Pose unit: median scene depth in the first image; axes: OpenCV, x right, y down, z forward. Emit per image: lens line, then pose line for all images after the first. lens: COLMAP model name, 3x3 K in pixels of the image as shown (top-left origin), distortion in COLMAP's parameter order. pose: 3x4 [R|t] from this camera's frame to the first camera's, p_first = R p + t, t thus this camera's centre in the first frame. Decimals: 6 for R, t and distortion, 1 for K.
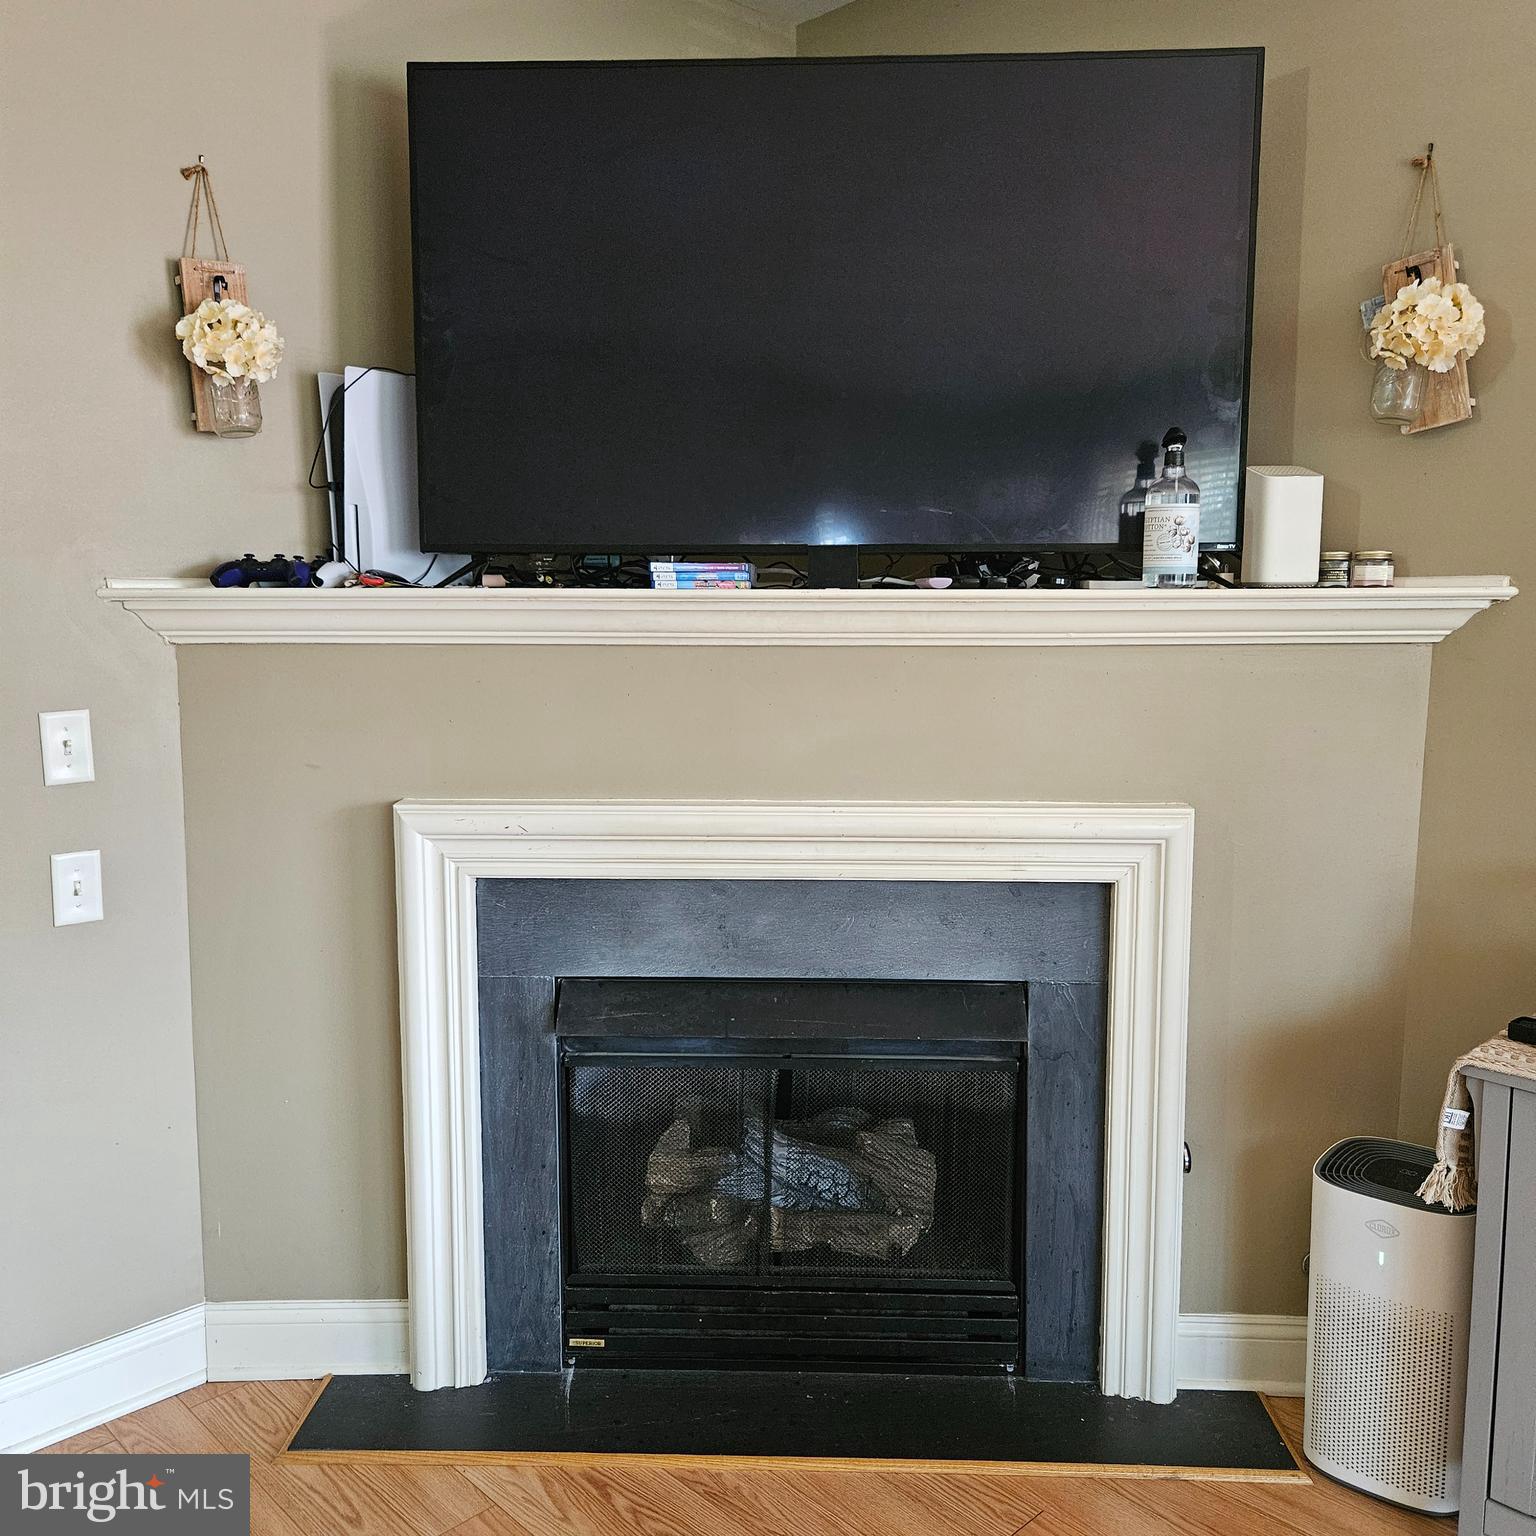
lens RADIAL K [[1373.7, 0, 765.5], [0, 1373.7, 751.5], [0, 0, 1]] dist [0.049128, -0.007917]
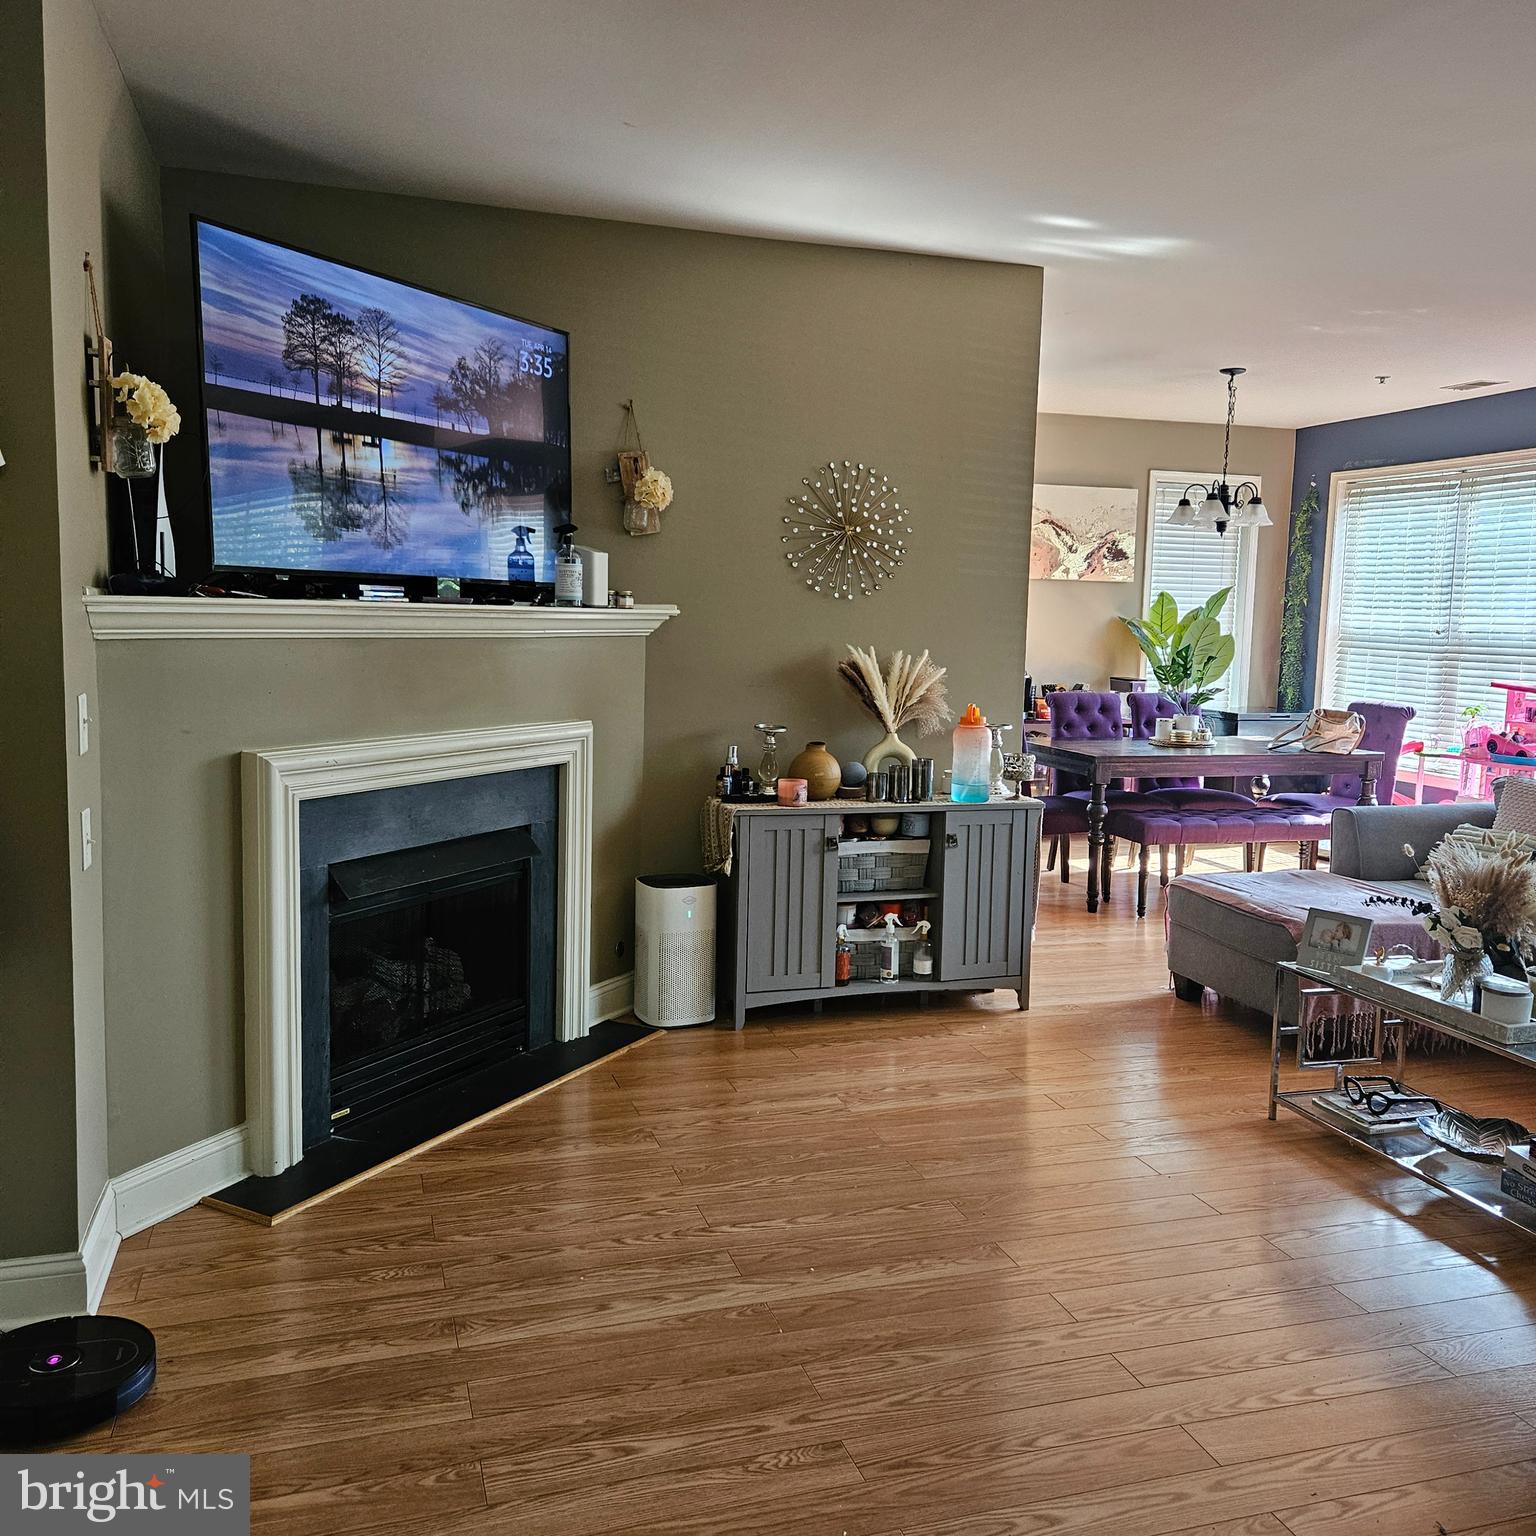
lens RADIAL K [[1373.7, 0, 765.5], [0, 1373.7, 751.5], [0, 0, 1]] dist [0.049128, -0.007917]
pose [[0.437601, -0.078547, 0.895732, -1.274914], [0.075725, 0.995858, 0.050332, 0.005239], [-0.895975, 0.045804, 0.441736, -0.070391]]
